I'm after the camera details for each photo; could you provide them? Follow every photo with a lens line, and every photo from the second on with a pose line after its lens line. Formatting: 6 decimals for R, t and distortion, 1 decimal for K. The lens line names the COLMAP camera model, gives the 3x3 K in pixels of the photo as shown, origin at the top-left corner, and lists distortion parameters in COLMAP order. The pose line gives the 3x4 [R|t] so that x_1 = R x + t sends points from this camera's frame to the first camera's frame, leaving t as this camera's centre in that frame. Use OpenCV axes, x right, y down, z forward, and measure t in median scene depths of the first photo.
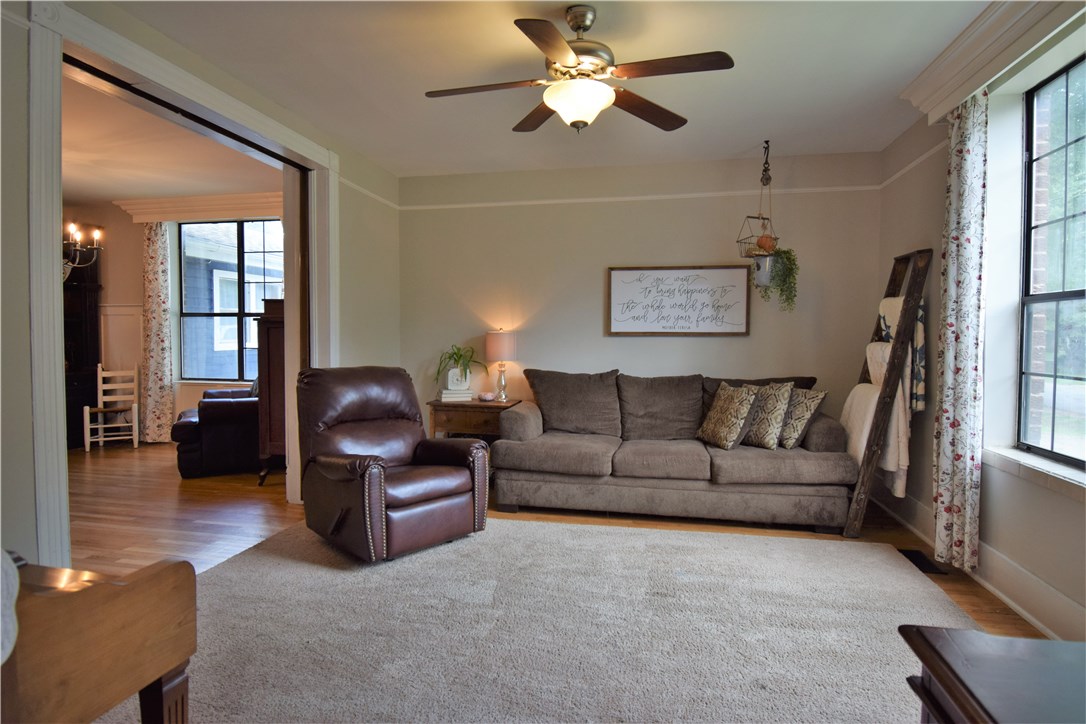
lens RADIAL K [[670.2, 0, 545.1], [0, 670.2, 351.1], [0, 0, 1]] dist [-0.009236, -0.003393]
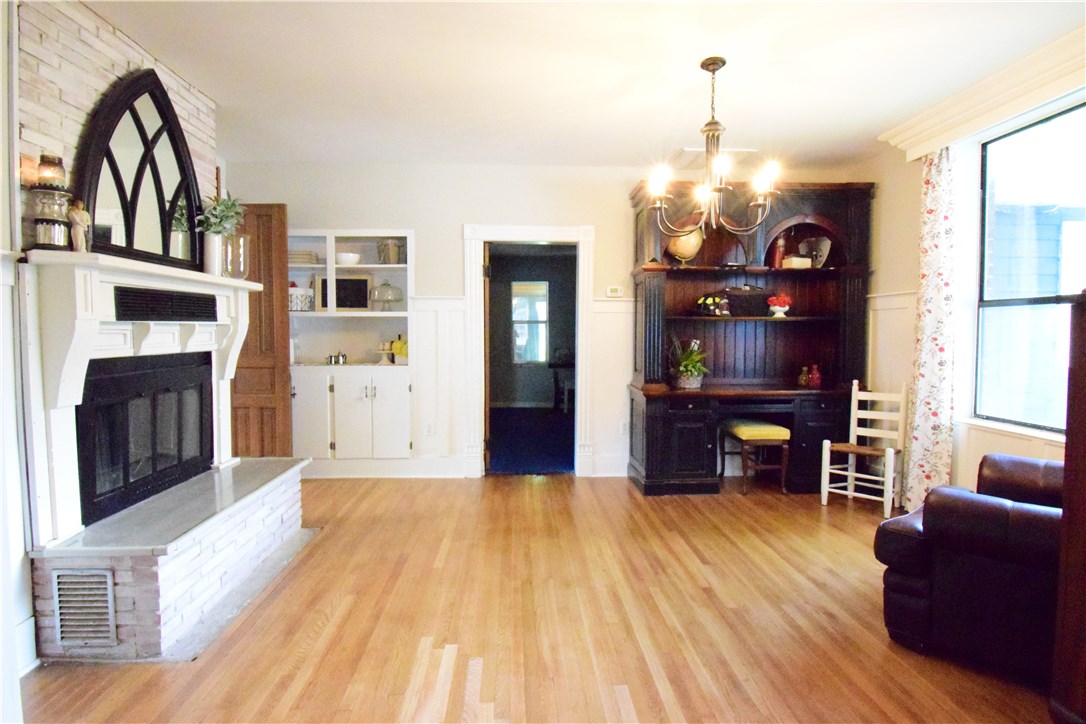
lens RADIAL K [[598.9, 0, 543.0], [0, 598.9, 362.0], [0, 0, 1]] dist [-0.005077, -0.001181]
pose [[0.309477, 0.039206, -0.950098, -0.177421], [-0.030616, 0.999042, 0.031253, -0.009957], [0.950414, 0.019417, 0.310381, 0.499171]]
